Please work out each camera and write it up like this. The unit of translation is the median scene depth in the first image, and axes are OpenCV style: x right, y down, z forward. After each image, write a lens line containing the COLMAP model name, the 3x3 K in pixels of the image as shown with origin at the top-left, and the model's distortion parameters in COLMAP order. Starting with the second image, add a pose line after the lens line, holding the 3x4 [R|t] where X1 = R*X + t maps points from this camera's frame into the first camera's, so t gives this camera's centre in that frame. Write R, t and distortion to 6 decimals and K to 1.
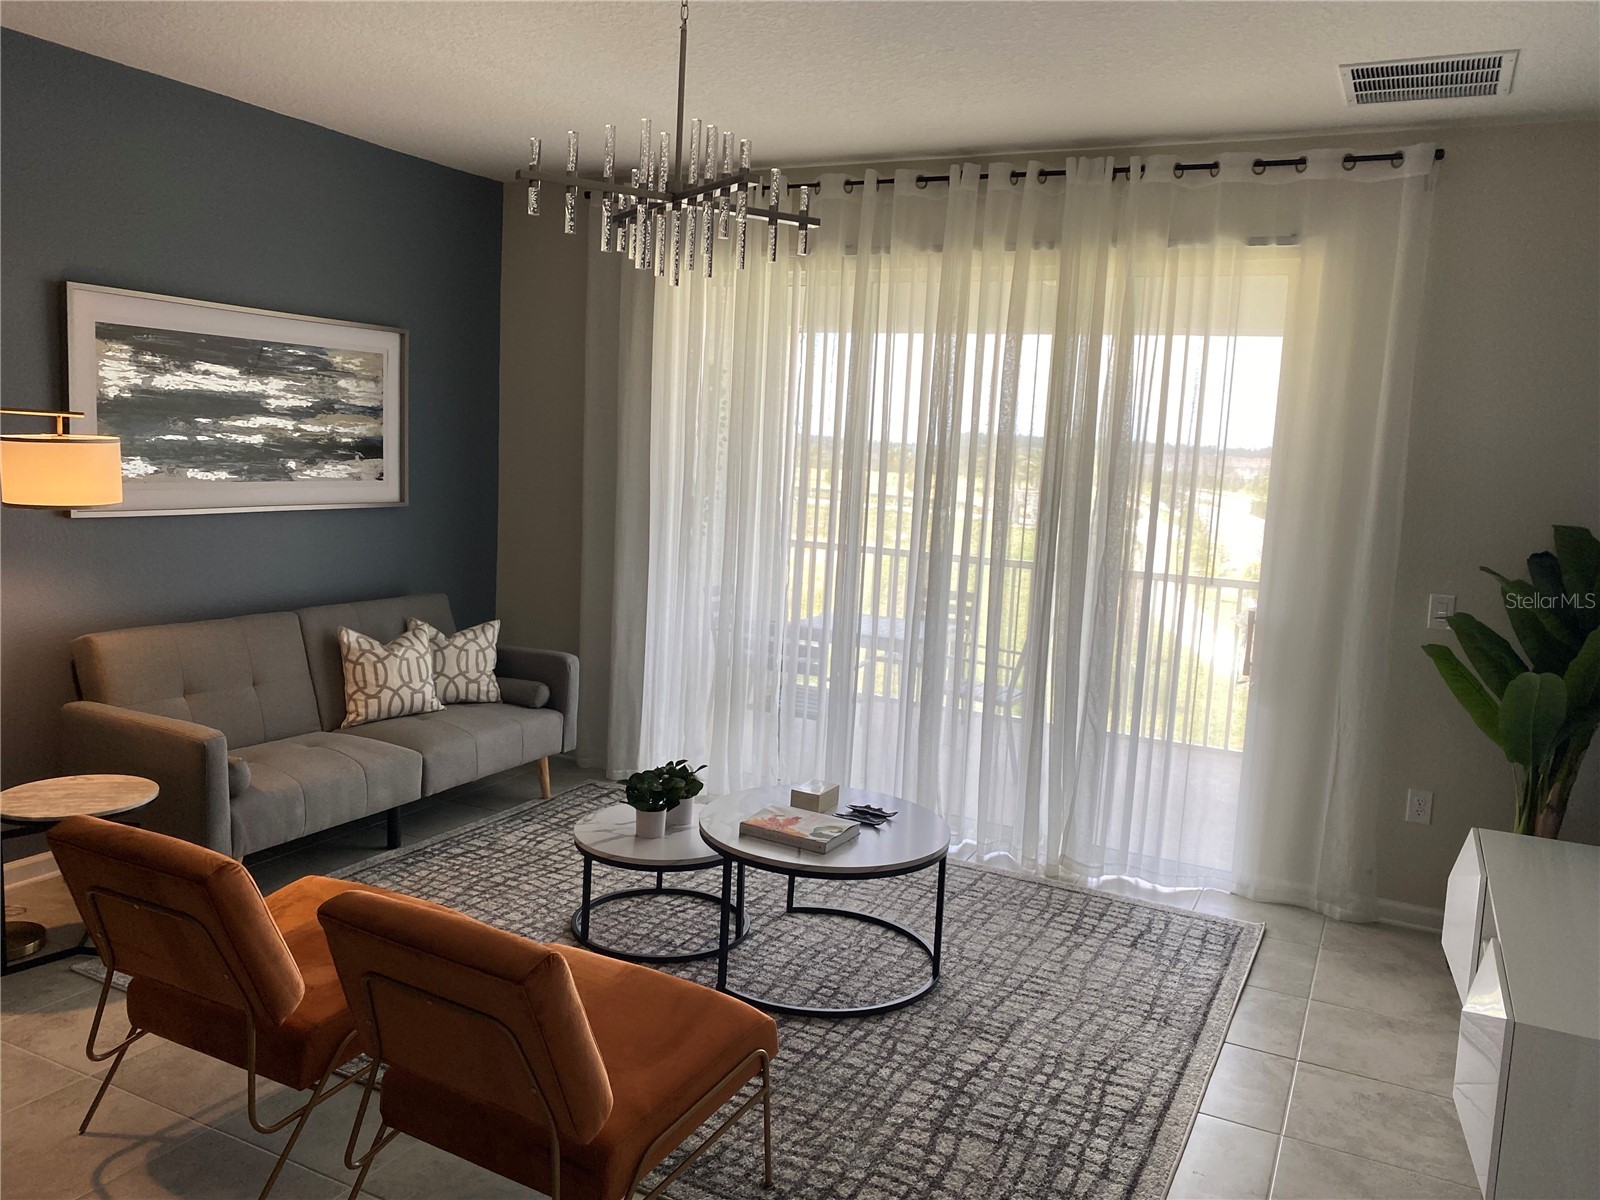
lens RADIAL K [[1215.6, 0, 808.9], [0, 1215.6, 592.4], [0, 0, 1]] dist [0.044295, 0.001722]
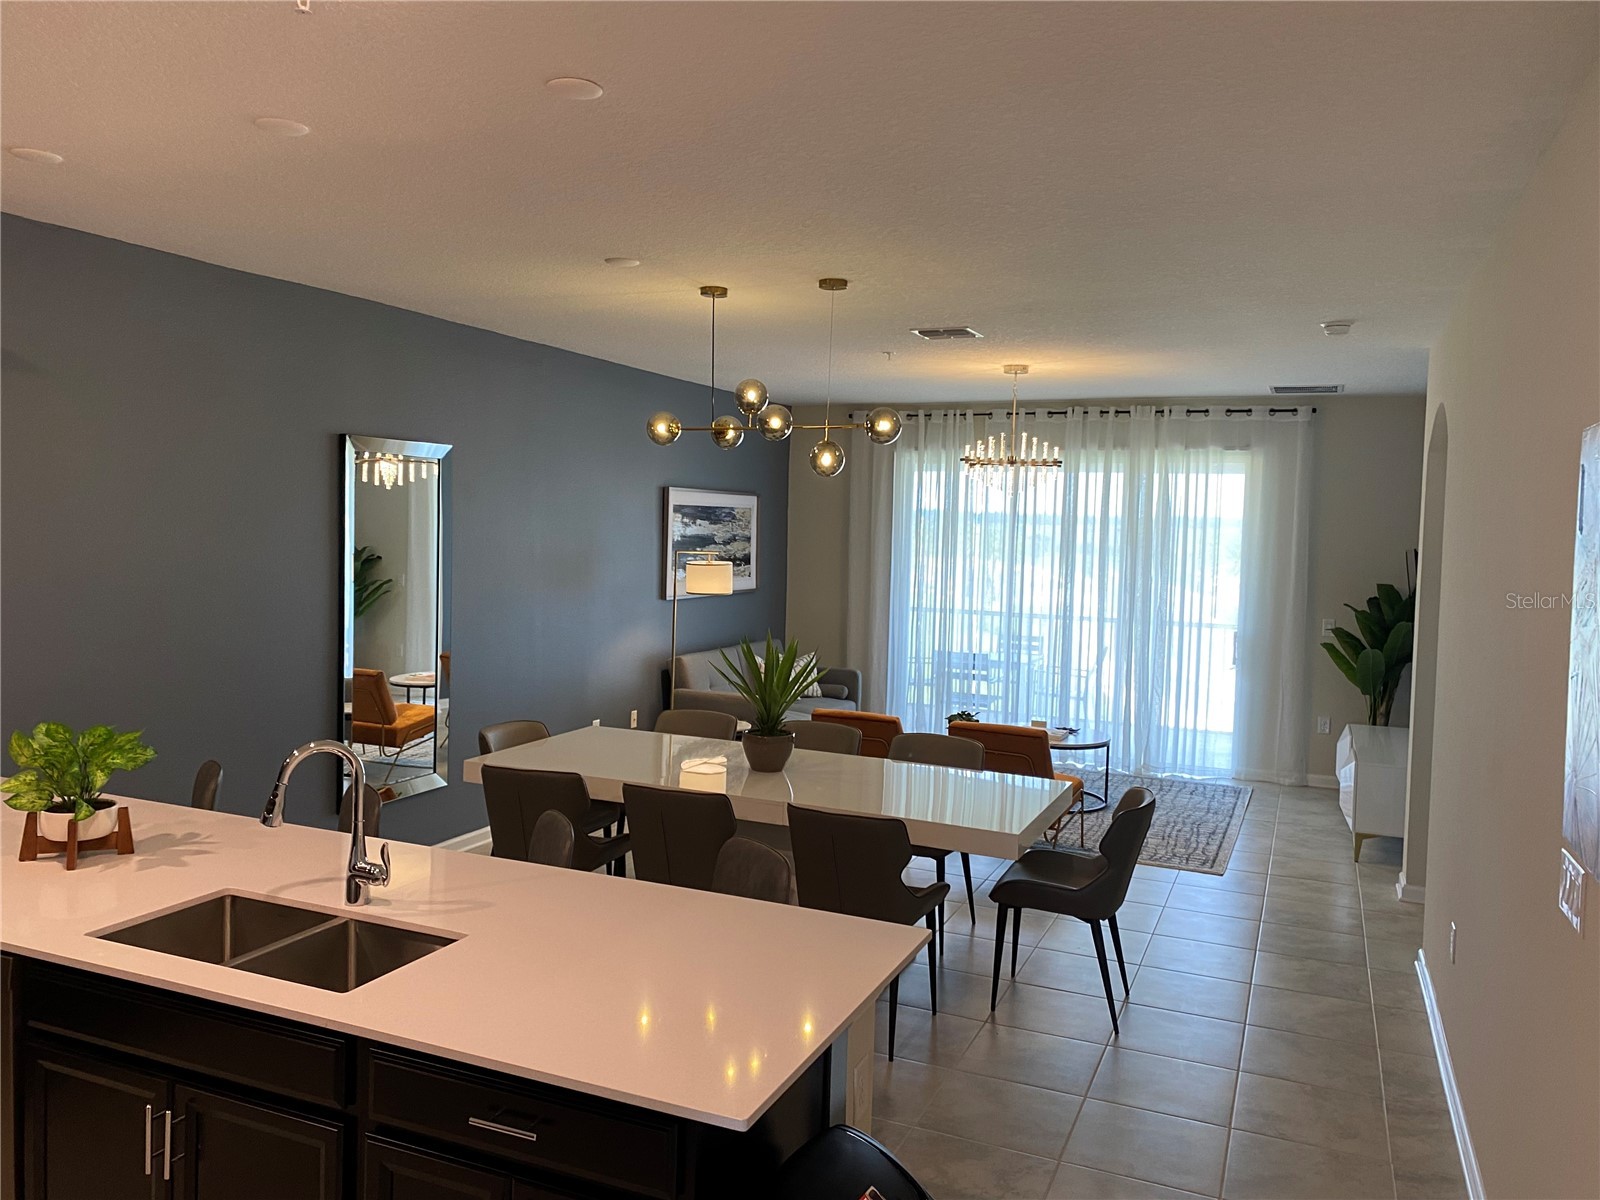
lens RADIAL K [[1214.0, 0, 775.6], [0, 1214.0, 596.1], [0, 0, 1]] dist [0.045291, -0.027504]
pose [[0.998771, -0.026998, 0.041561, -0.460152], [0.029547, 0.997639, -0.061996, 0.058637], [-0.039790, 0.063148, 0.997211, -0.938100]]
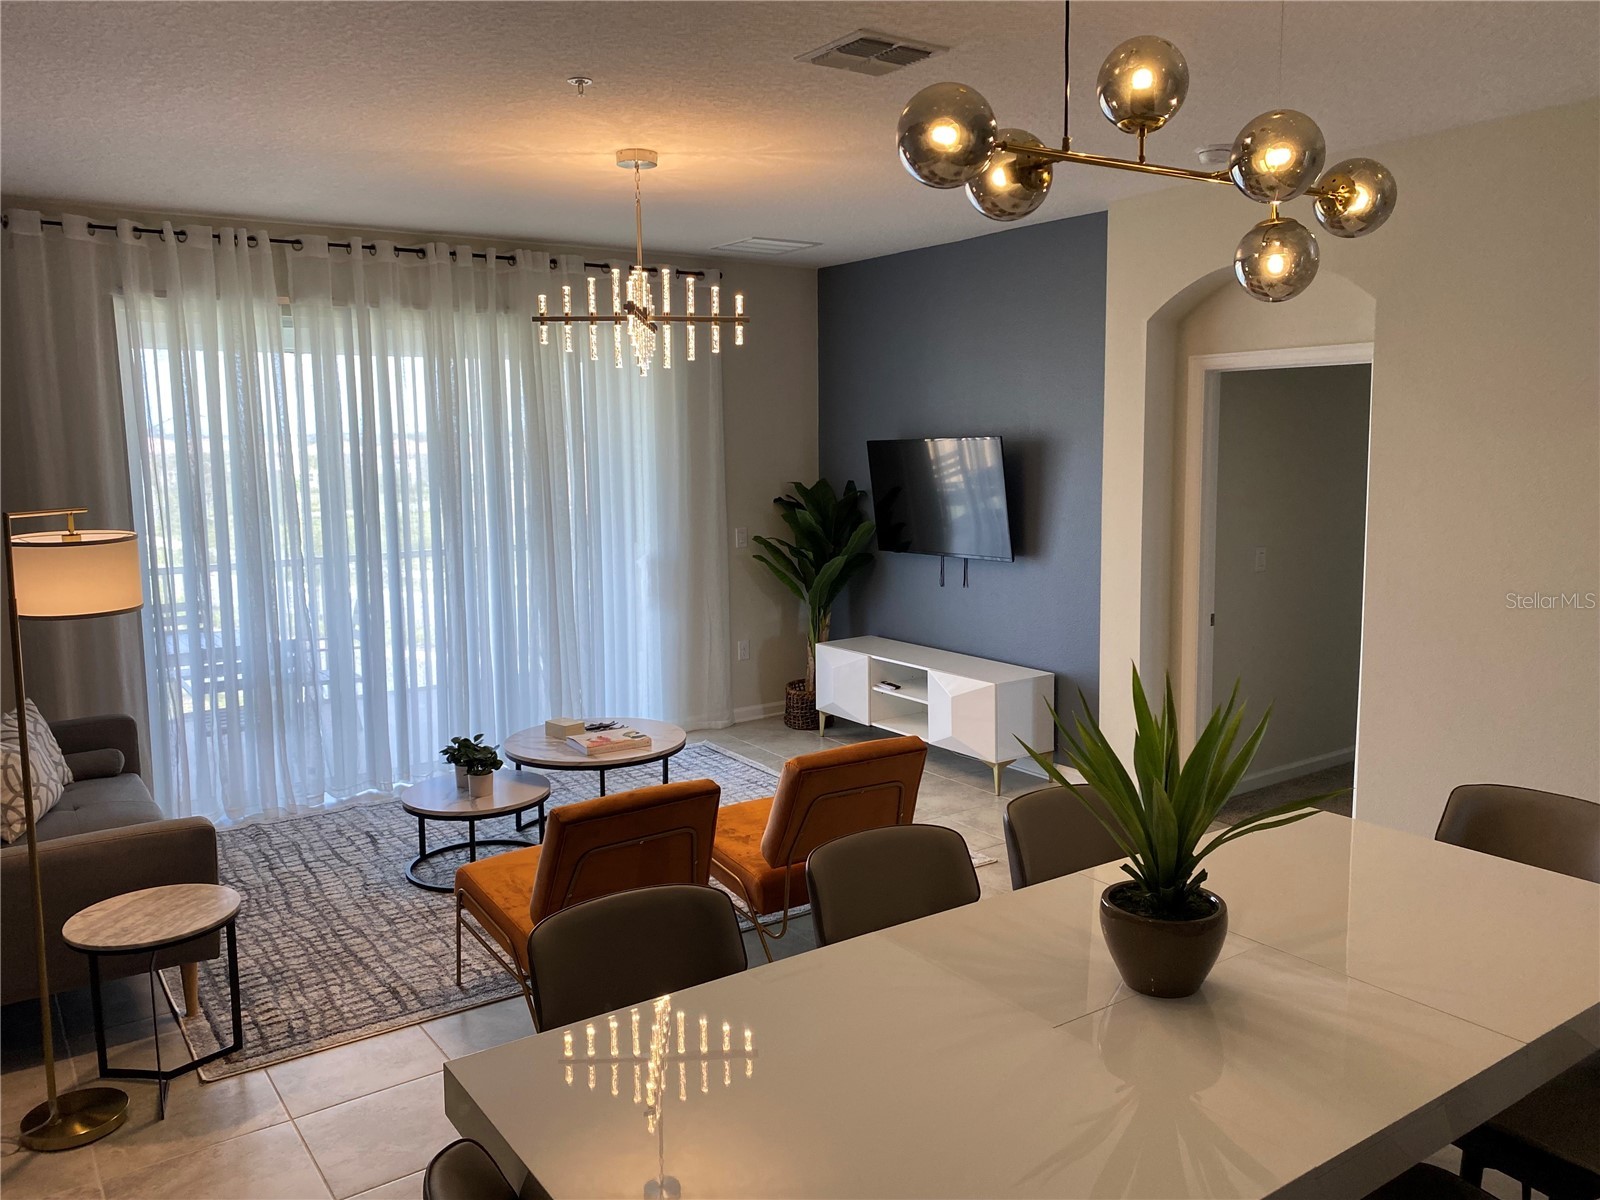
lens RADIAL K [[1214.0, 0, 775.6], [0, 1214.0, 596.1], [0, 0, 1]] dist [0.045291, -0.027504]
pose [[0.488599, -0.174178, 0.854946, -0.901750], [0.146044, 0.982374, 0.116675, -0.090824], [-0.860199, 0.067853, 0.505424, 0.085328]]
